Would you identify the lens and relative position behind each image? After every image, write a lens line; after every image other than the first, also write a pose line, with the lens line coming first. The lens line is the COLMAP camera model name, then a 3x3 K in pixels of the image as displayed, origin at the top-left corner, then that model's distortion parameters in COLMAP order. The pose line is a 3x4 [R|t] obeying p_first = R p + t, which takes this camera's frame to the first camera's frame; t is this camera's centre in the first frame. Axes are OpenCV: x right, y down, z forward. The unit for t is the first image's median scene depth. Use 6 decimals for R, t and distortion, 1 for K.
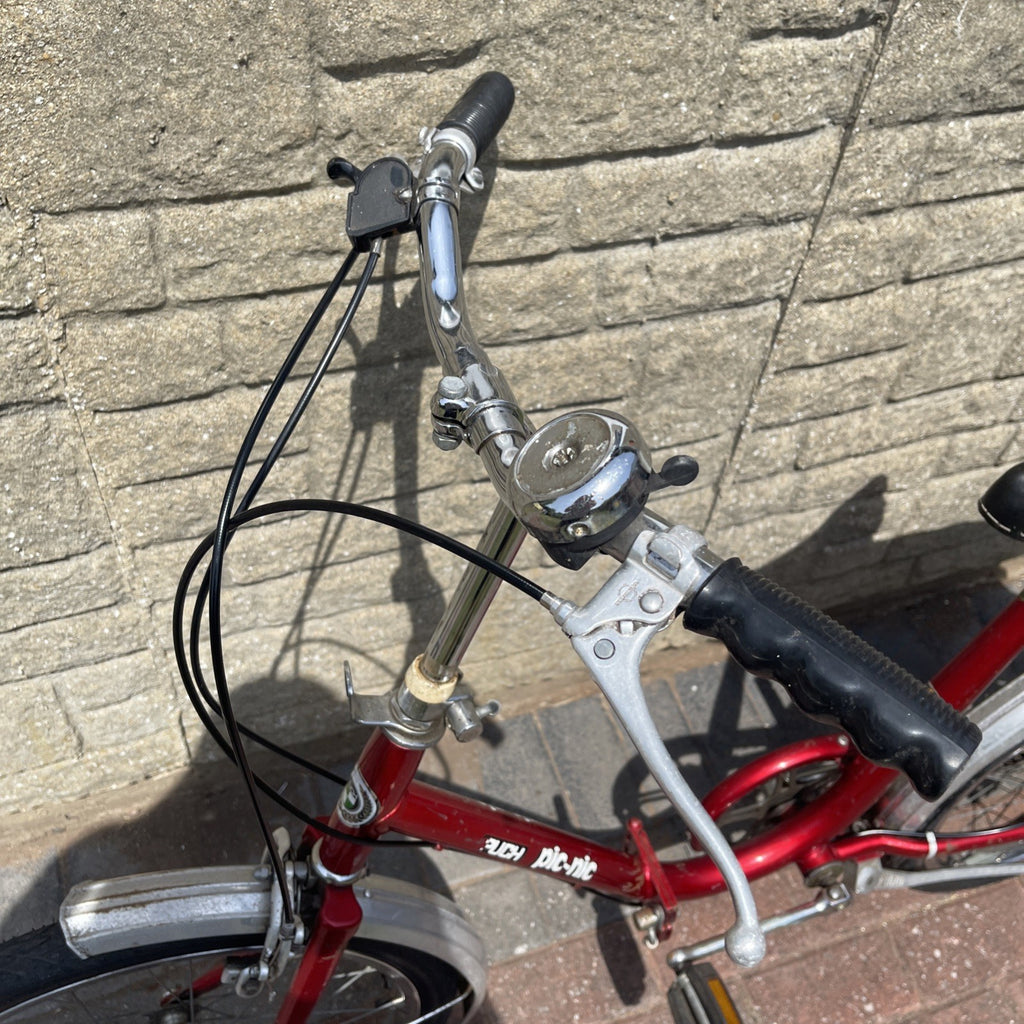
lens RADIAL K [[1045.7, 0, 516.2], [0, 1045.7, 515.6], [0, 0, 1]] dist [0.029209, 0.000000]
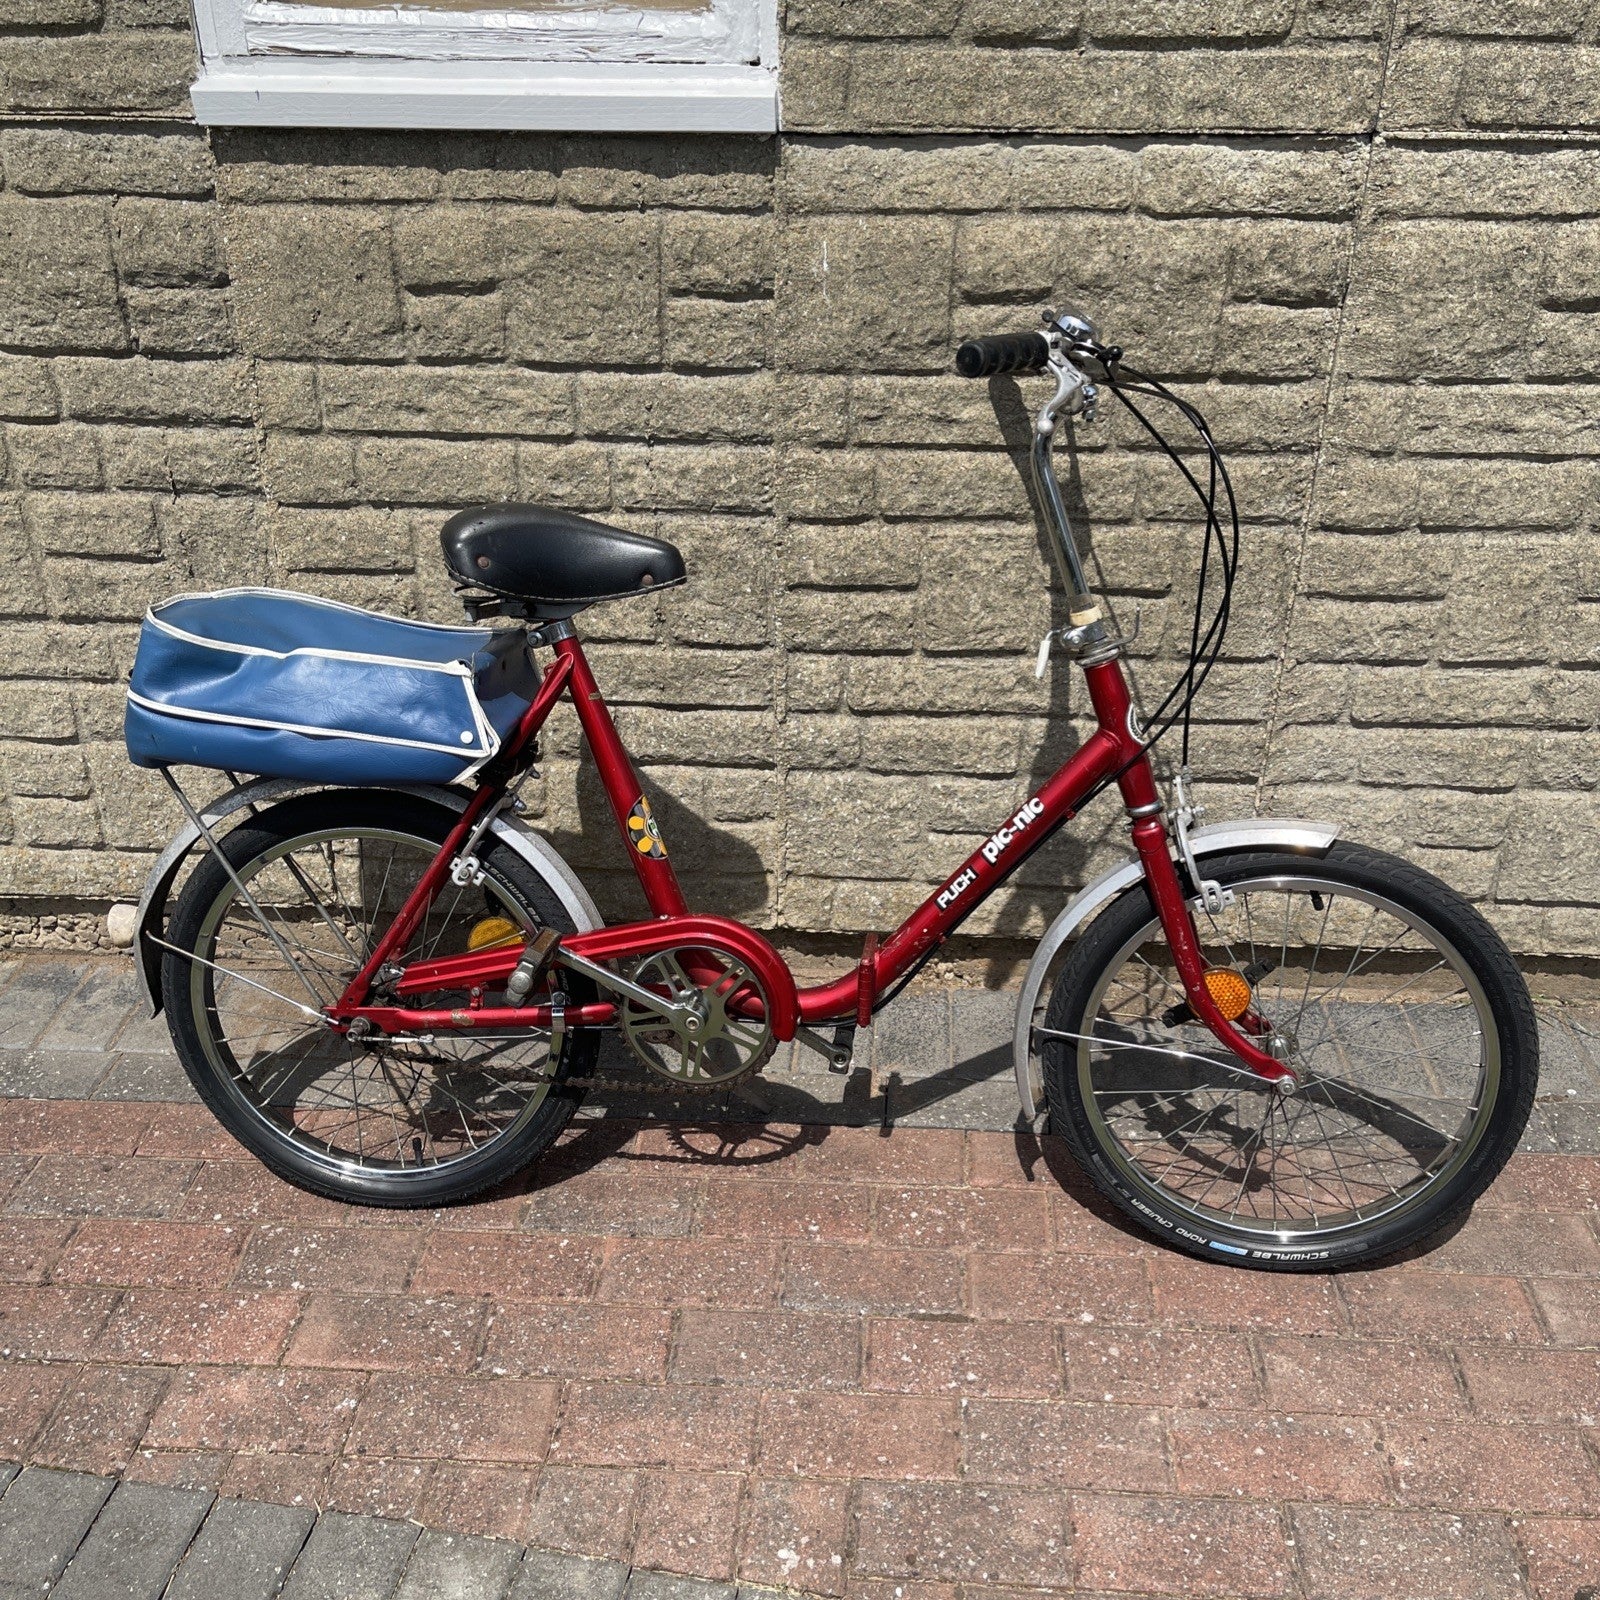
lens RADIAL K [[1633.9, 0, 797.5], [0, 1633.9, 832.9], [0, 0, 1]] dist [0.029209, 0.000000]
pose [[0.914254, 0.117247, -0.387805, 1.295099], [-0.249609, 0.916971, -0.311224, 0.905035], [0.319116, 0.381337, 0.867610, -0.692769]]
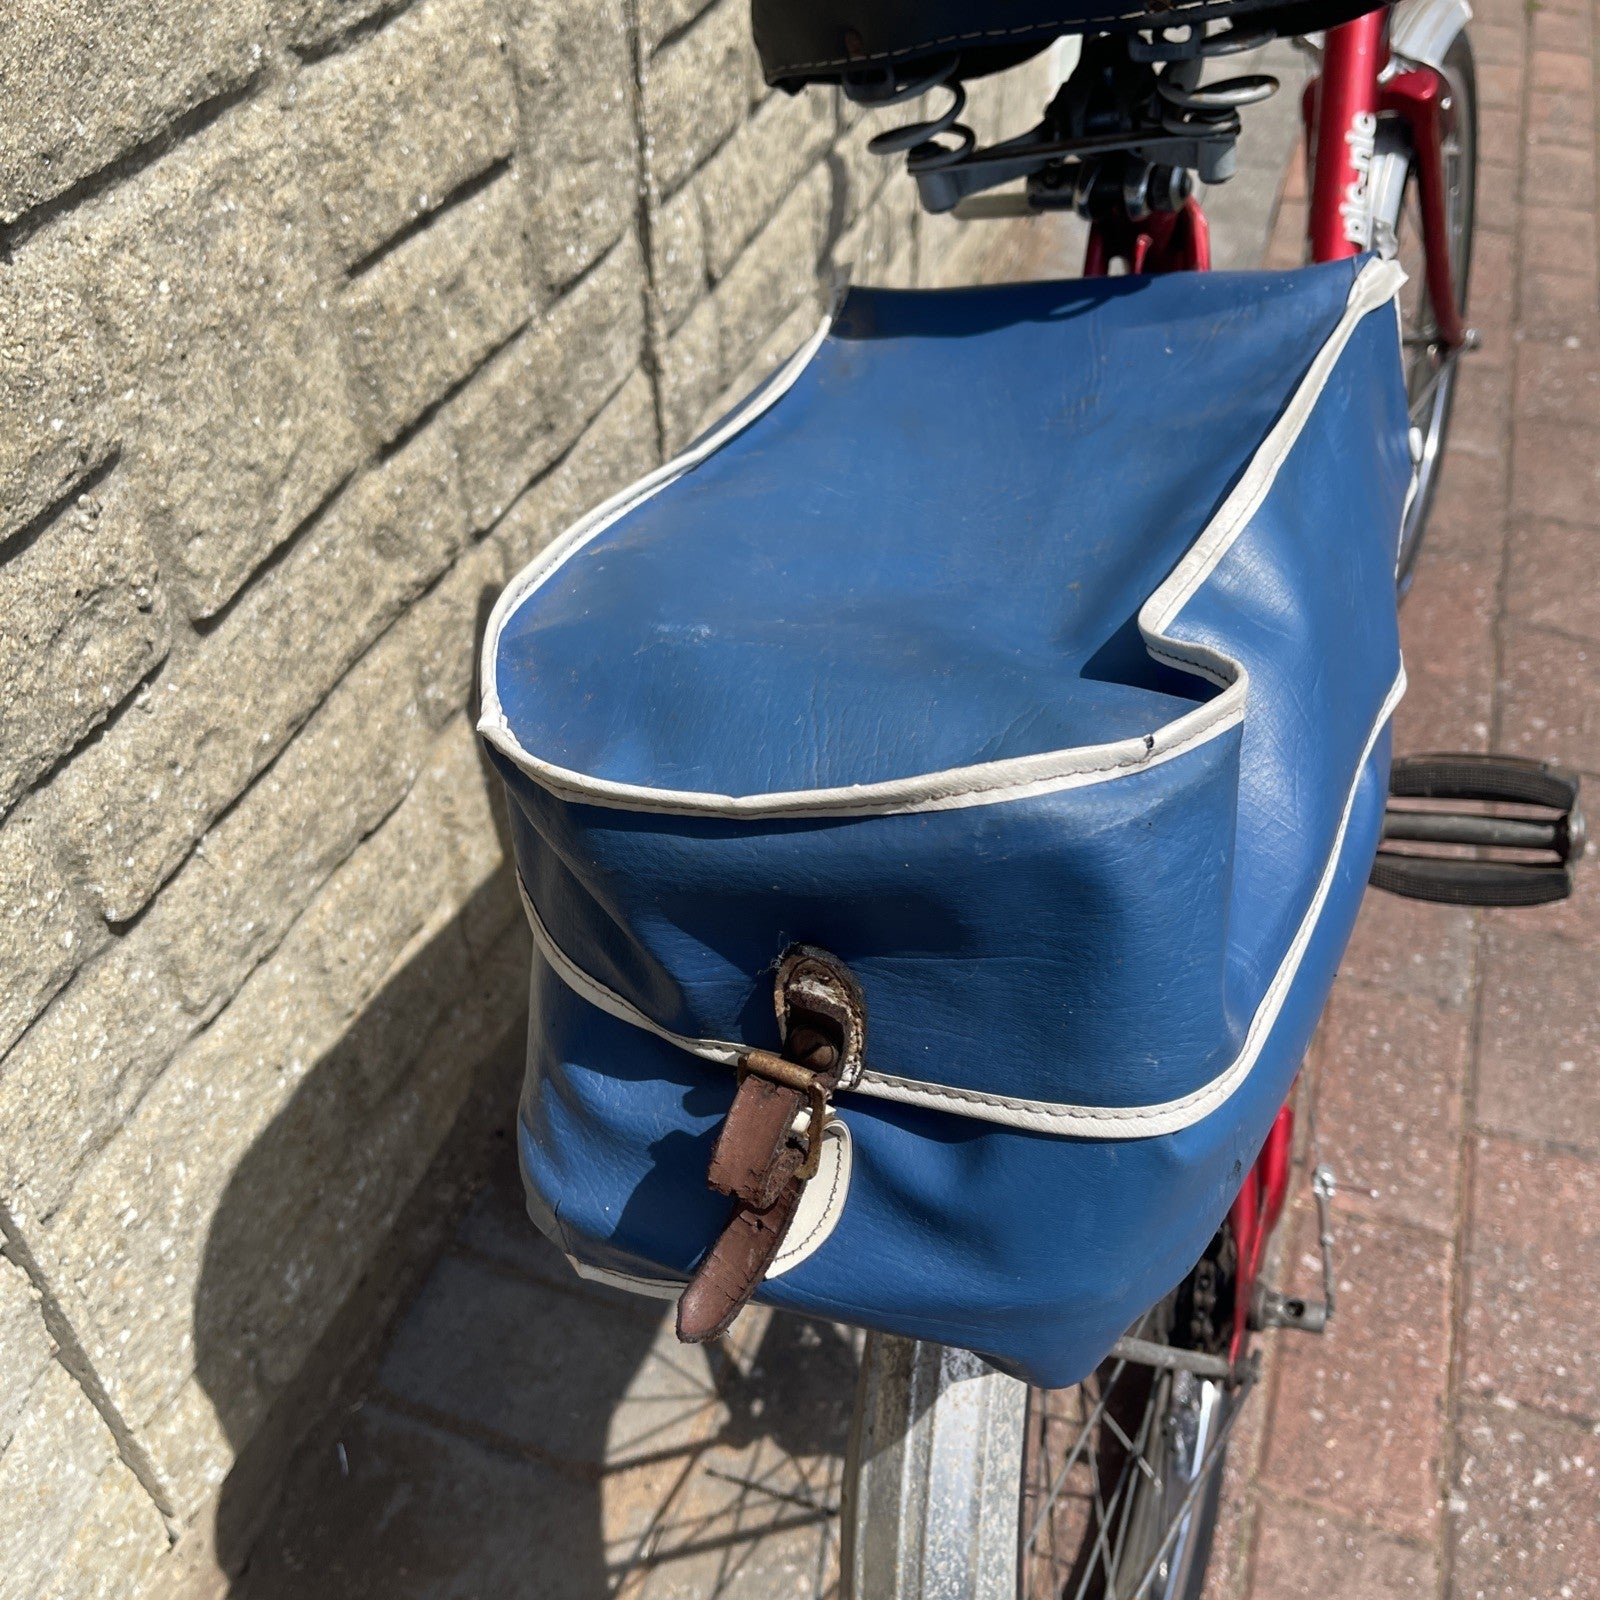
lens RADIAL K [[1633.9, 0, 799.7], [0, 1633.9, 830.3], [0, 0, 1]] dist [0.029209, 0.000000]
pose [[0.615642, -0.593899, 0.517947, -0.496910], [0.633512, 0.763906, 0.122923, 0.149947], [-0.468666, 0.252449, 0.846535, 0.411429]]
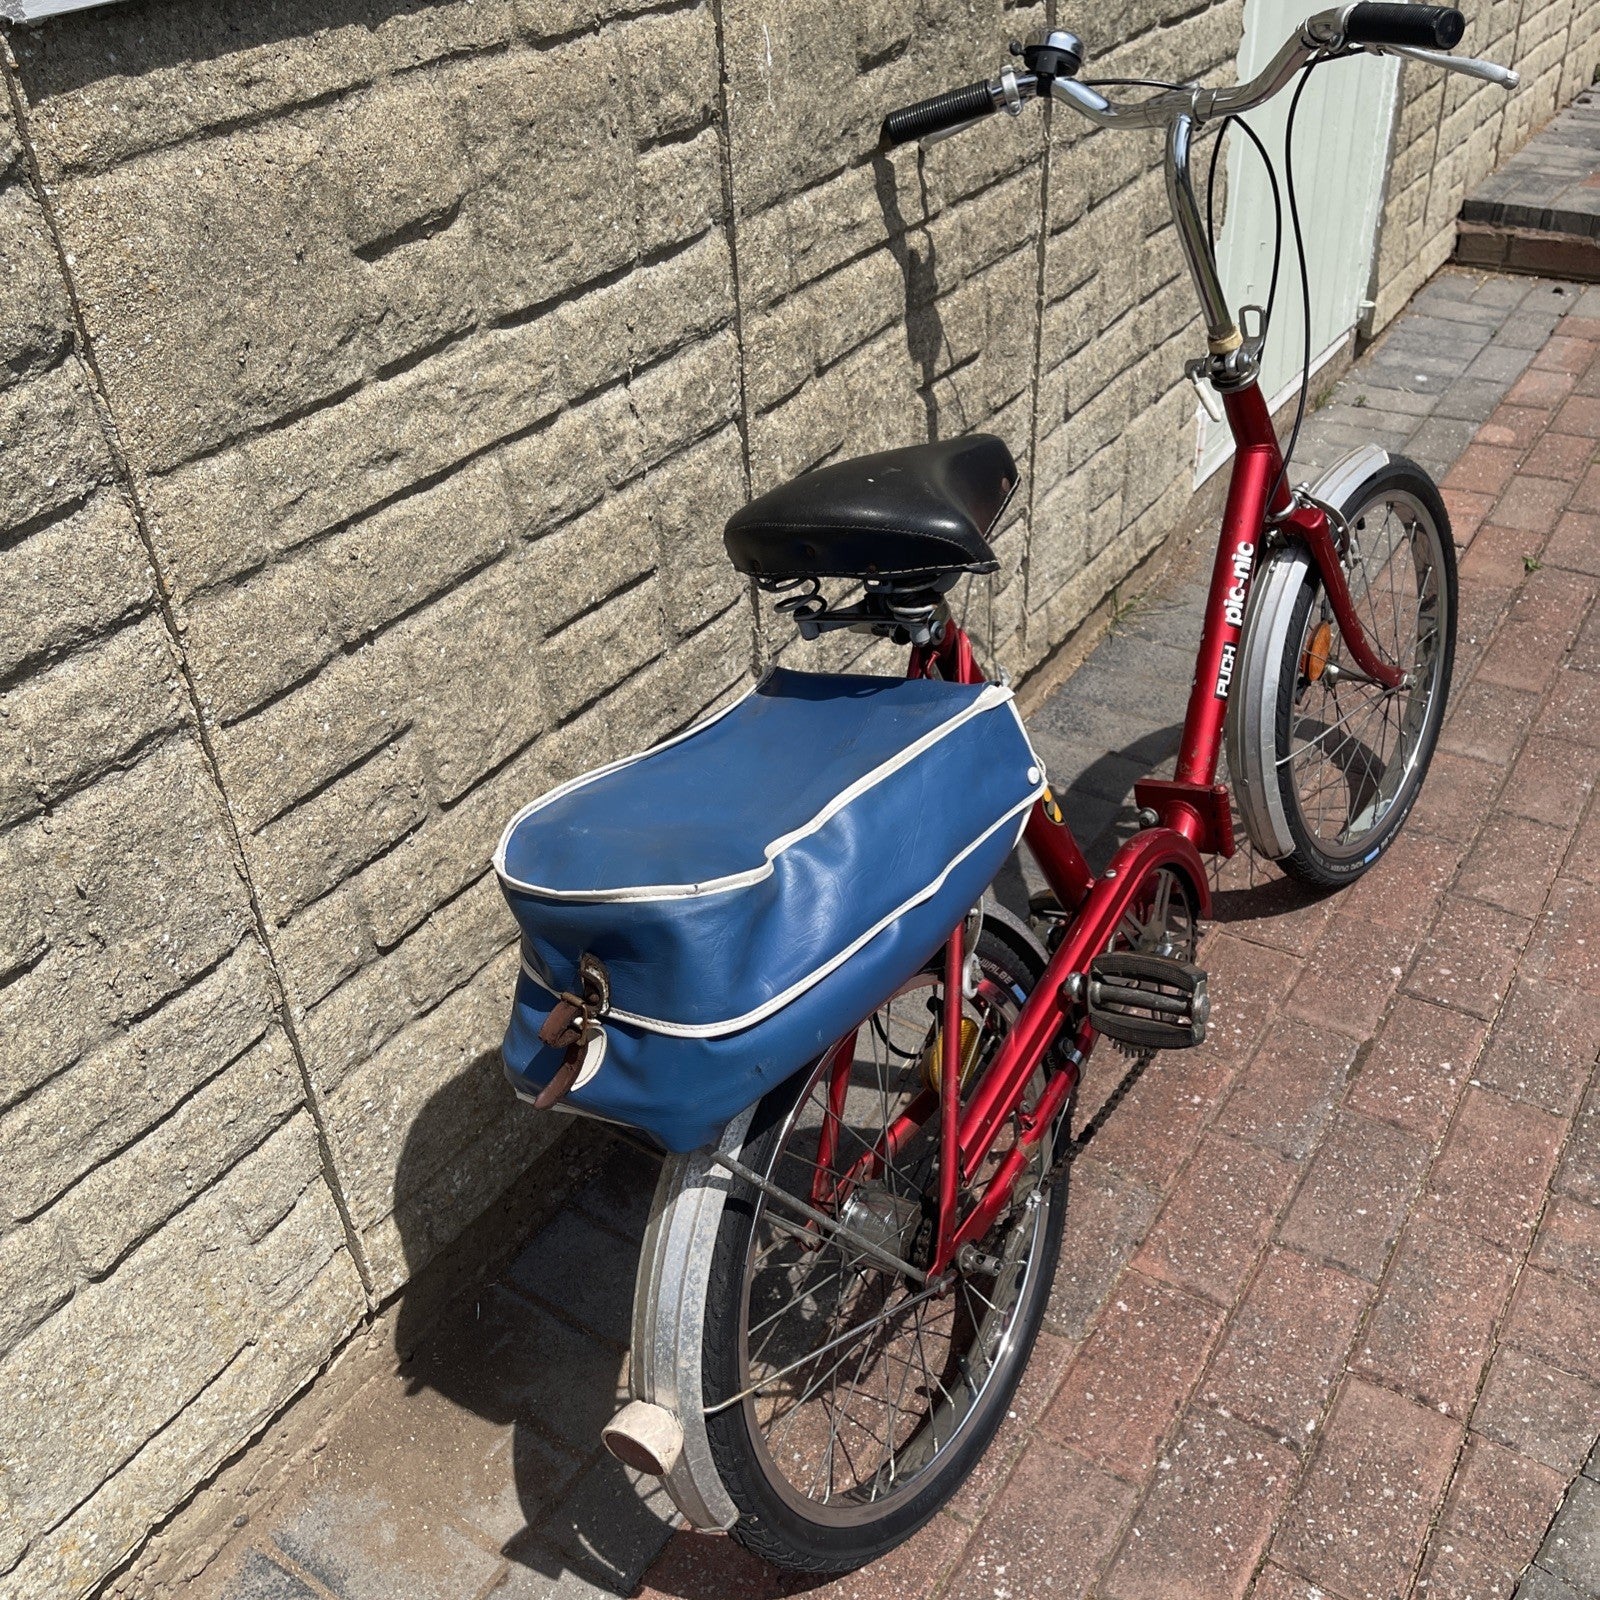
lens RADIAL K [[1633.9, 0, 791.3], [0, 1633.9, 830.2], [0, 0, 1]] dist [0.029209, 0.000000]
pose [[0.782163, -0.454879, 0.425801, -0.625751], [0.543309, 0.832466, -0.108702, 0.360566], [-0.305019, 0.316364, 0.898263, -0.316507]]
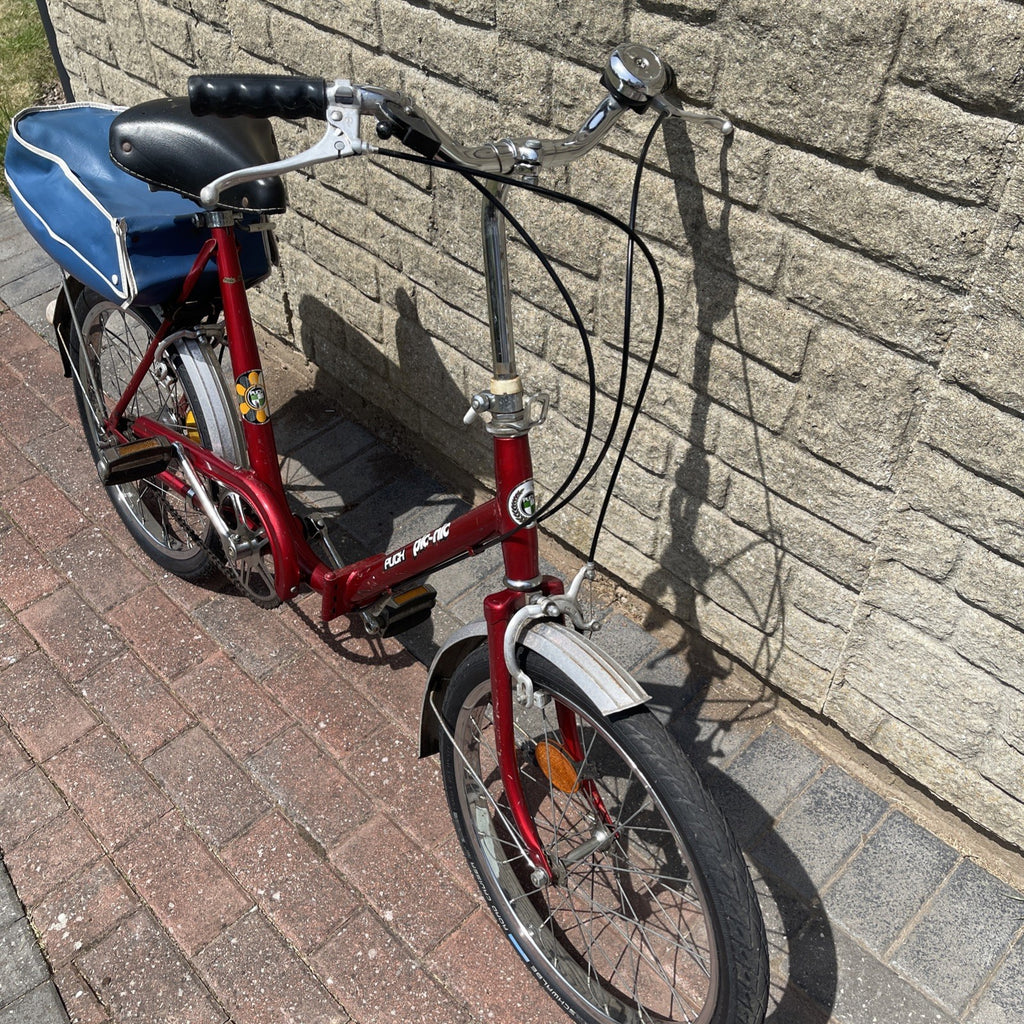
lens RADIAL K [[1045.7, 0, 498.9], [0, 1045.7, 527.6], [0, 0, 1]] dist [0.029209, 0.000000]
pose [[0.412919, 0.572157, -0.708615, 1.779758], [-0.658826, 0.724847, 0.201357, -0.161362], [0.628845, 0.383710, 0.676255, 0.266351]]
